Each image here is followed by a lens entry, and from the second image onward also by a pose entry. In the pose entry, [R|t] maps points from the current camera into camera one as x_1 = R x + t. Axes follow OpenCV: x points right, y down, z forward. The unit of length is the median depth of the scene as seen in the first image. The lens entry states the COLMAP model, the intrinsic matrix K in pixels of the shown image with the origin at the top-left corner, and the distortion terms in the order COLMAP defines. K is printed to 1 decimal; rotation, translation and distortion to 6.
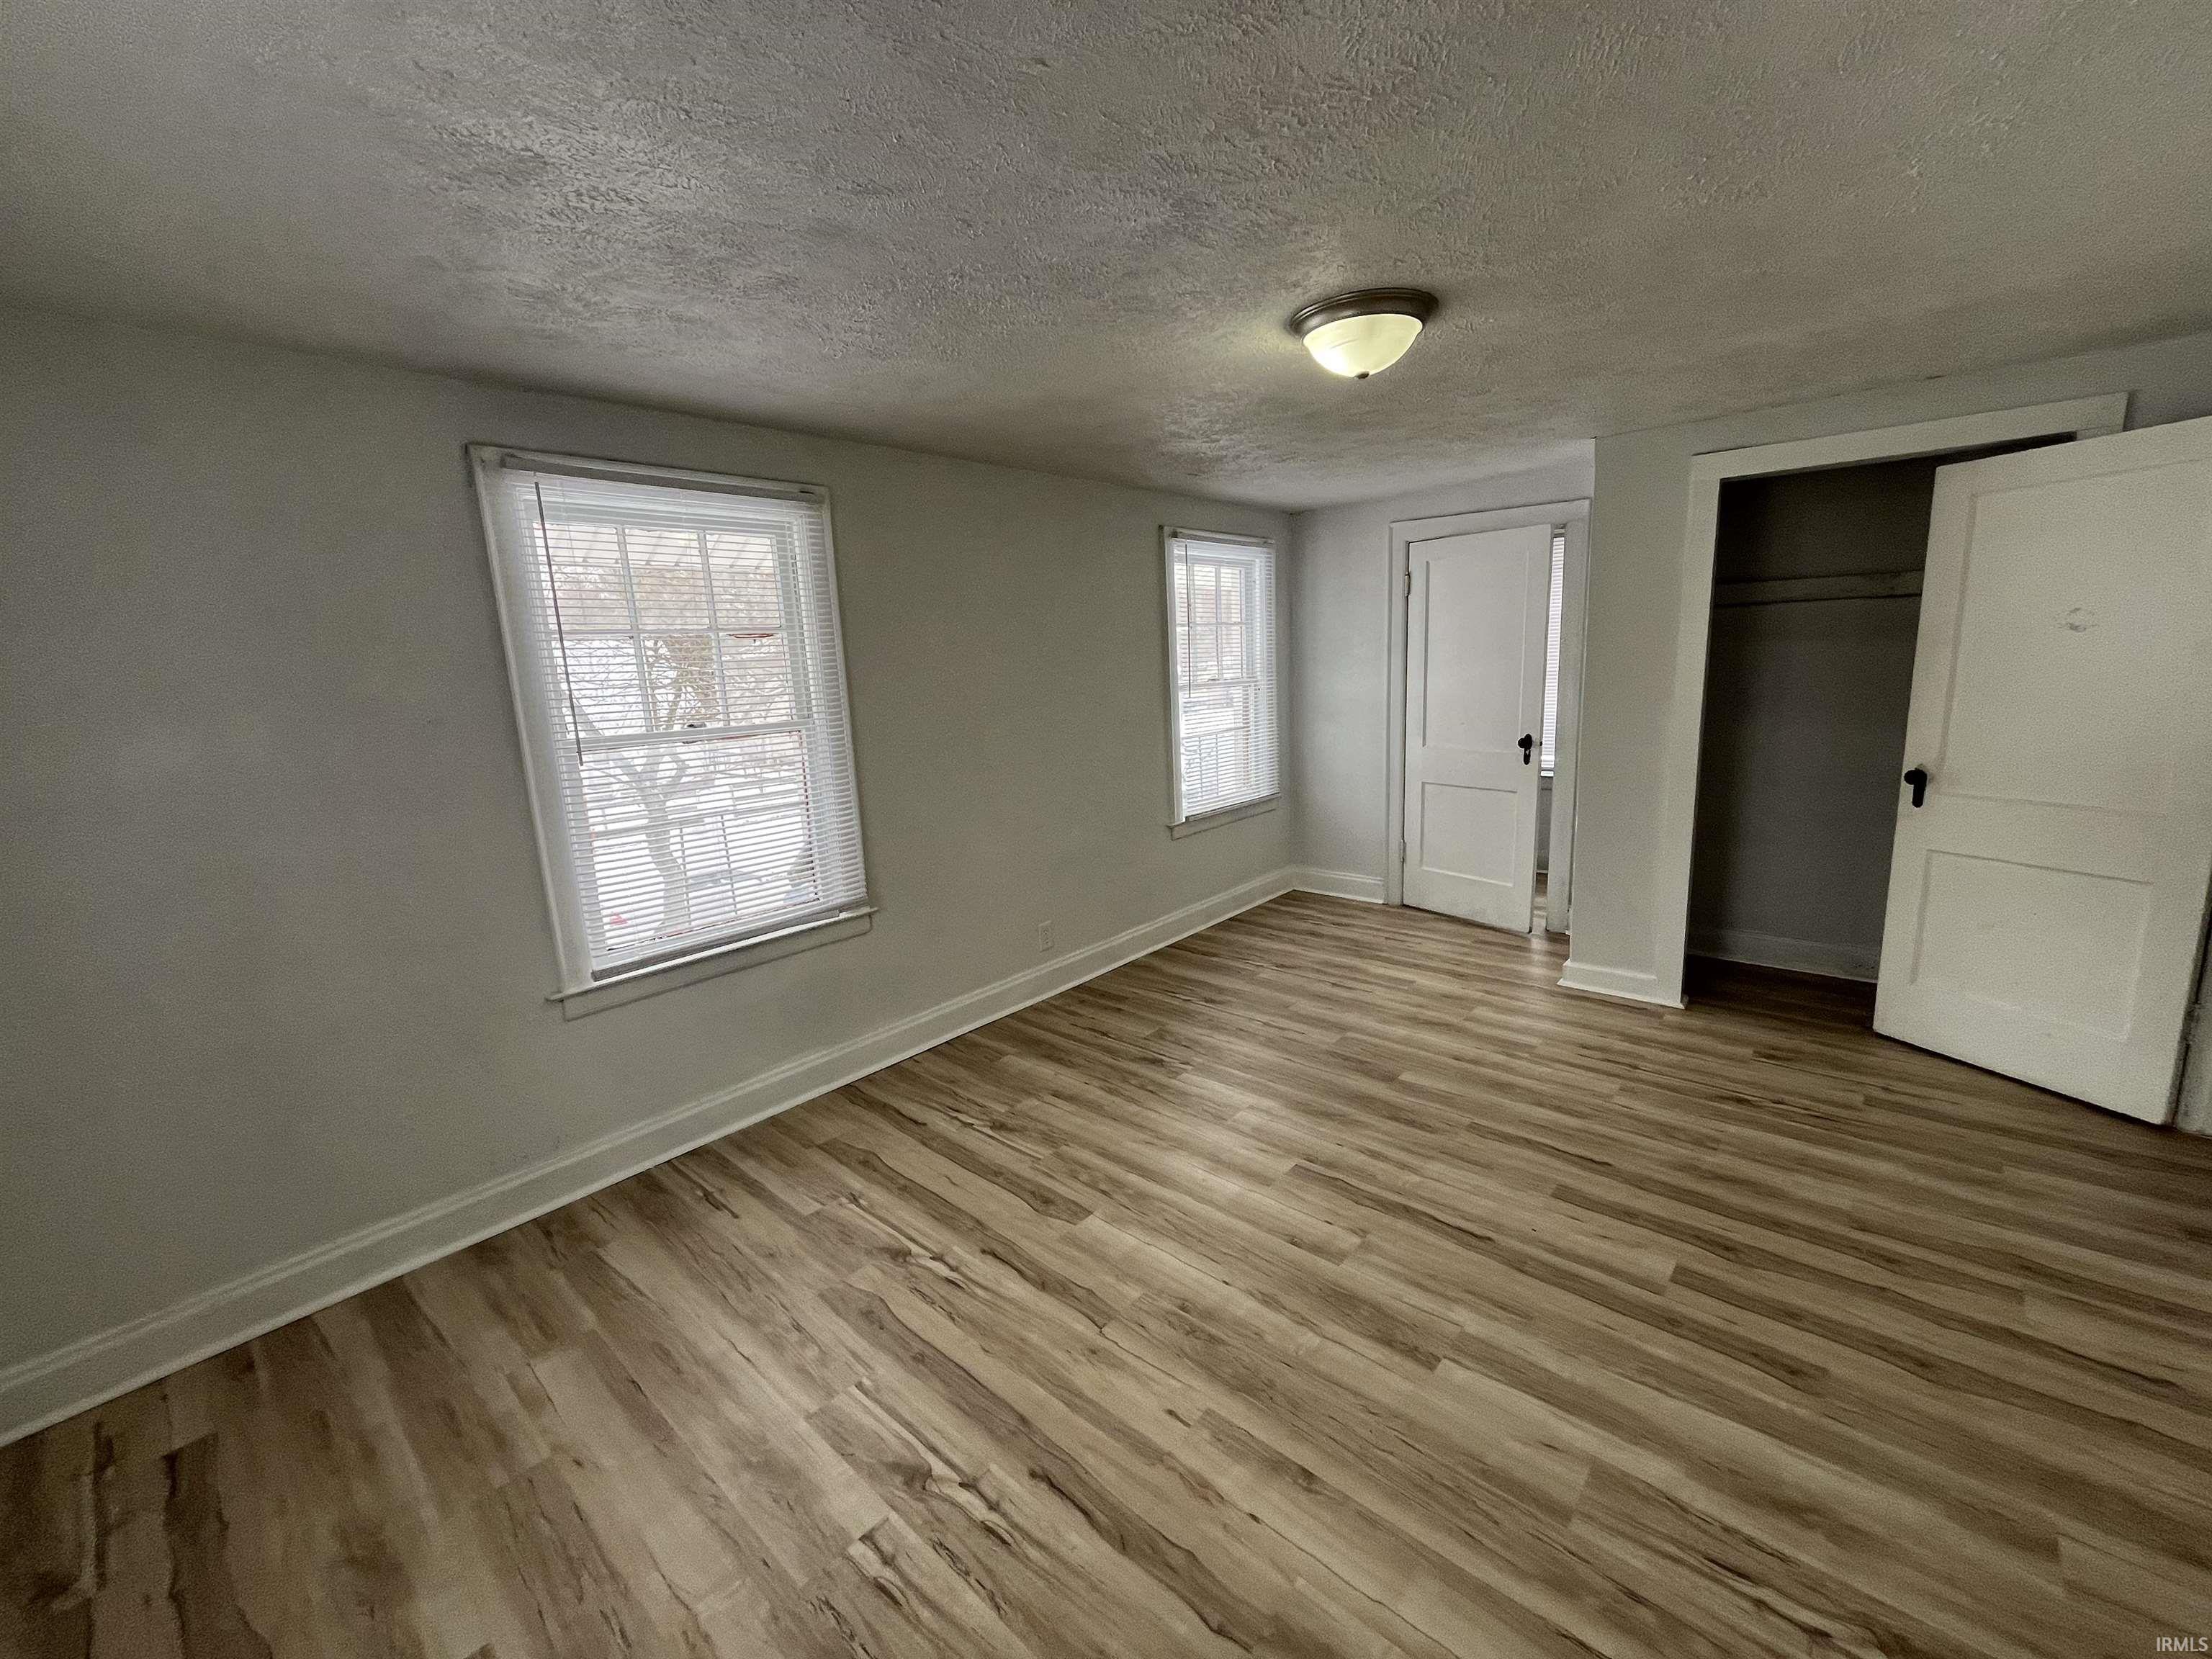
lens RADIAL K [[893.8, 0, 1096.5], [0, 893.8, 815.1], [0, 0, 1]] dist [-0.001101, 0.000888]
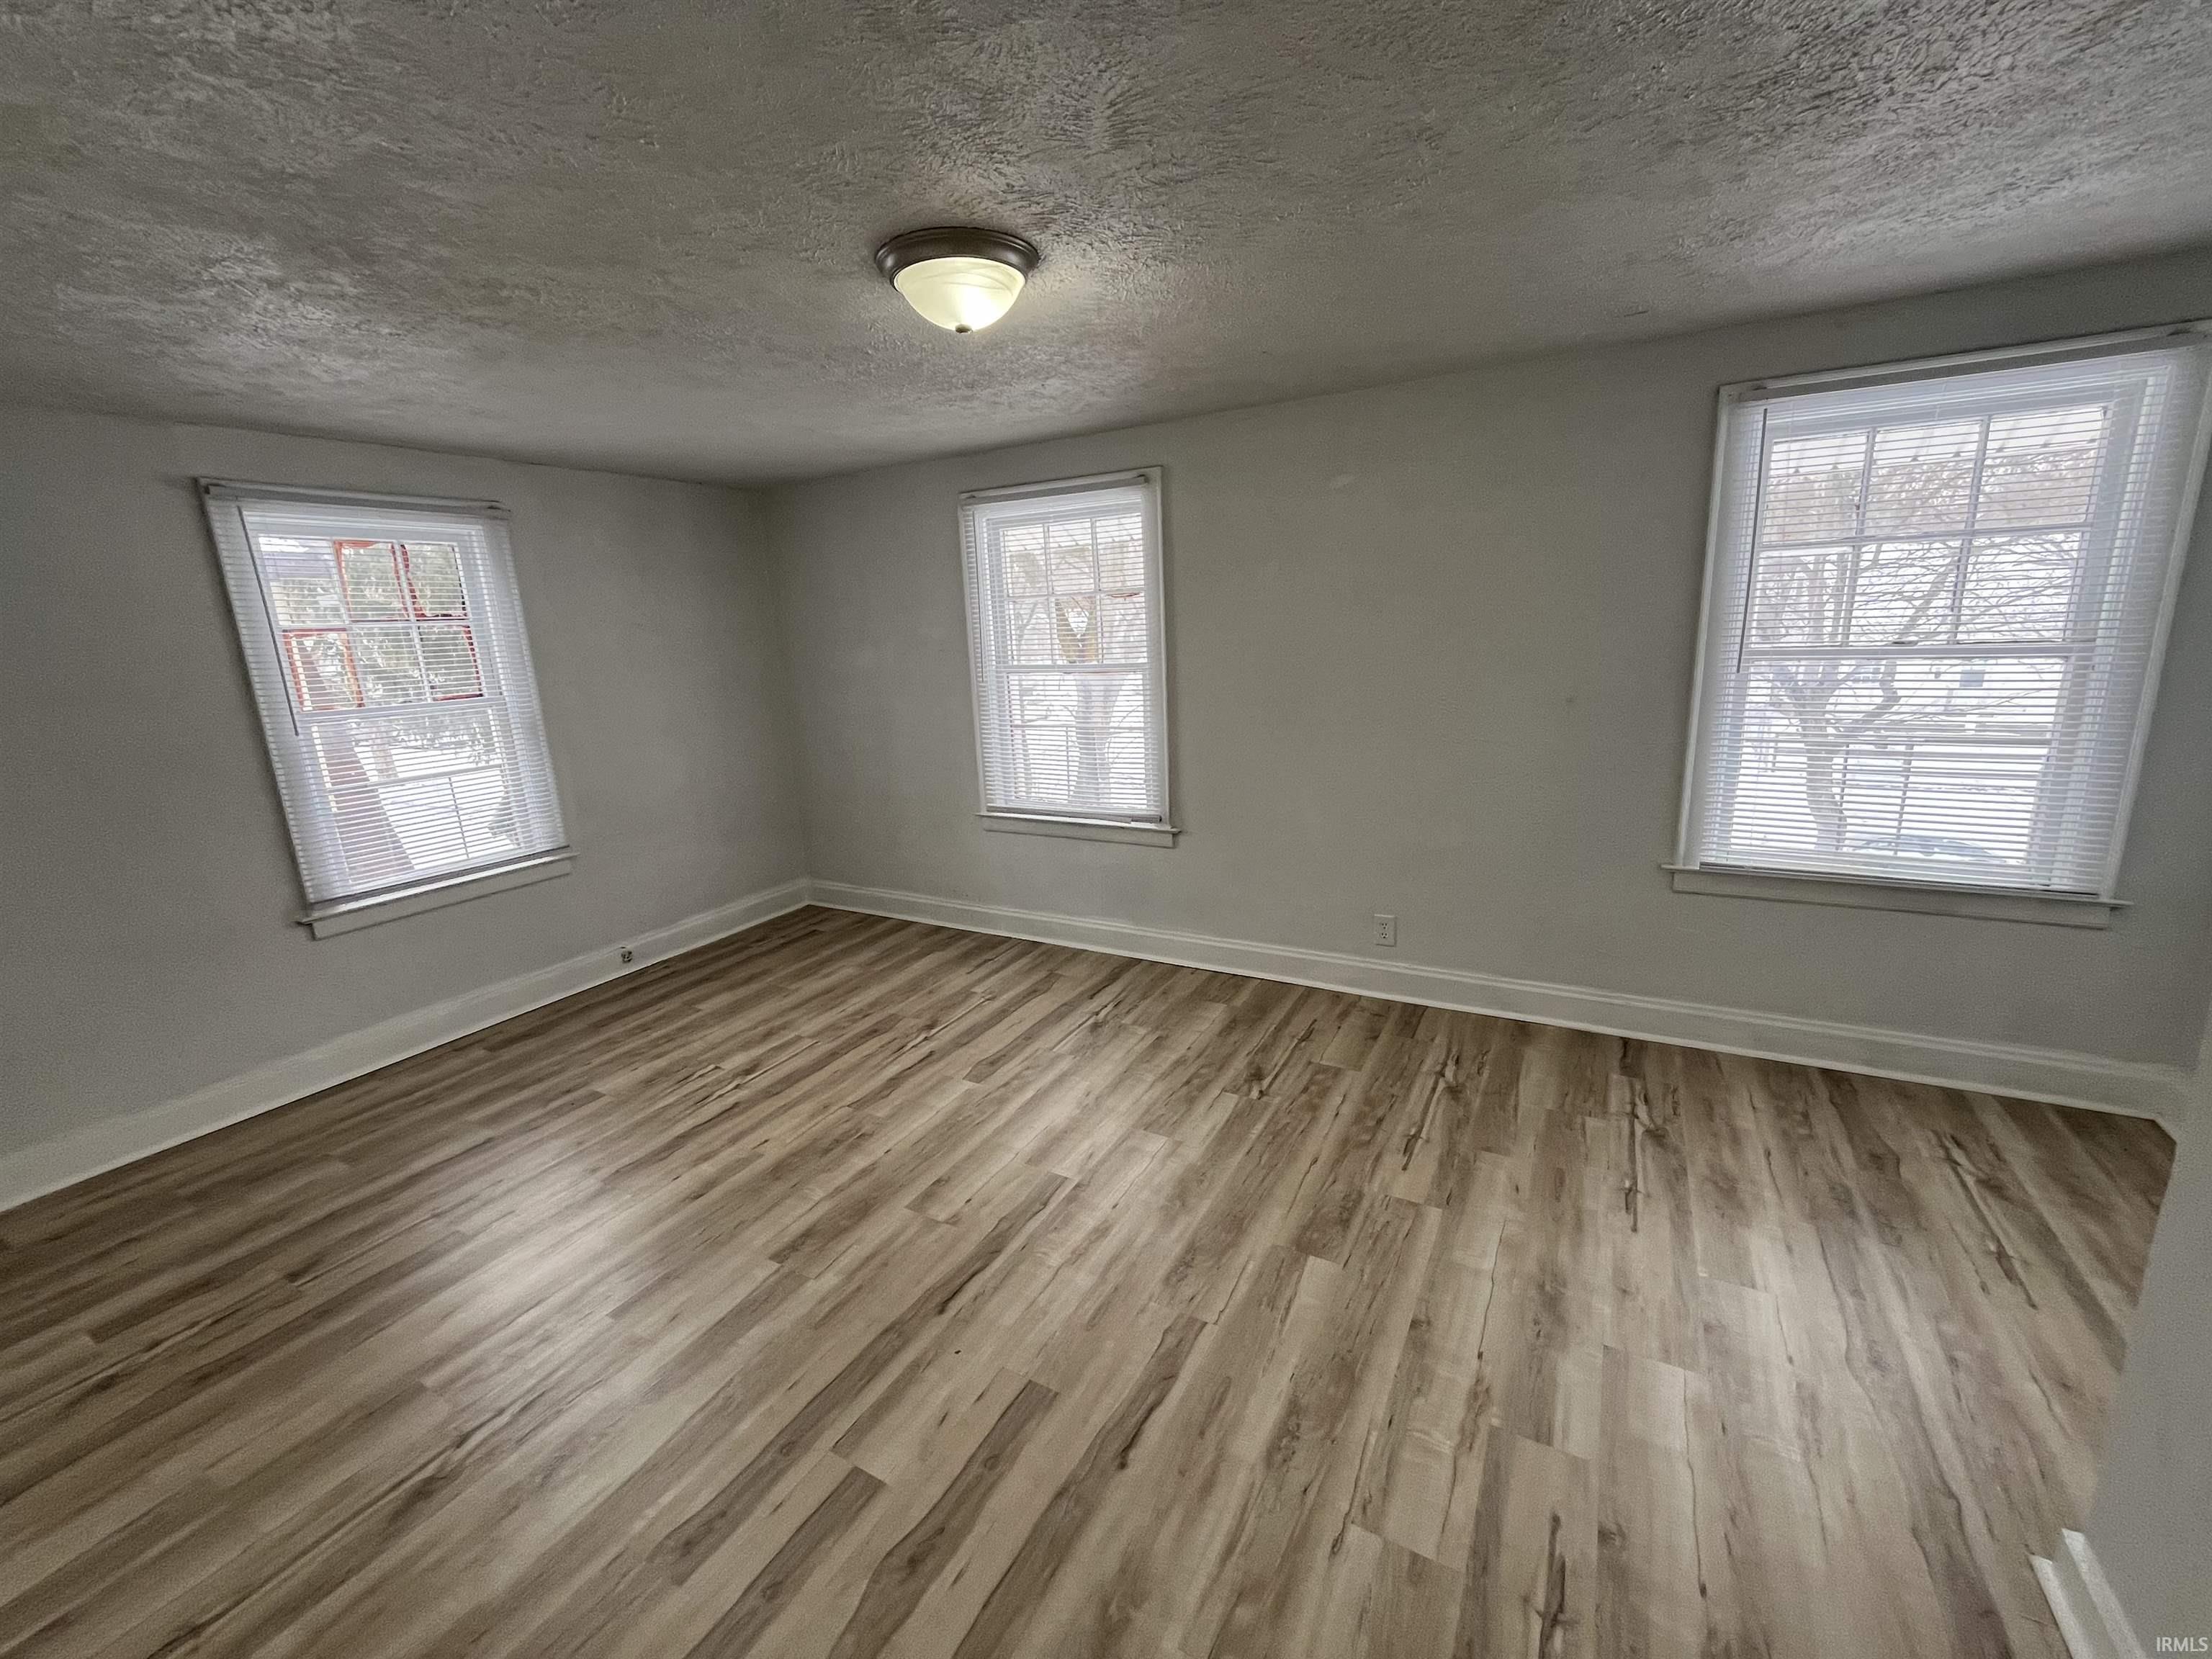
lens RADIAL K [[893.8, 0, 1103.2], [0, 893.8, 824.0], [0, 0, 1]] dist [-0.001101, 0.000888]
pose [[0.217622, 0.249245, -0.943672, 1.030839], [-0.133385, 0.965368, 0.224215, -0.188341], [0.966876, 0.077077, 0.243331, 0.775594]]
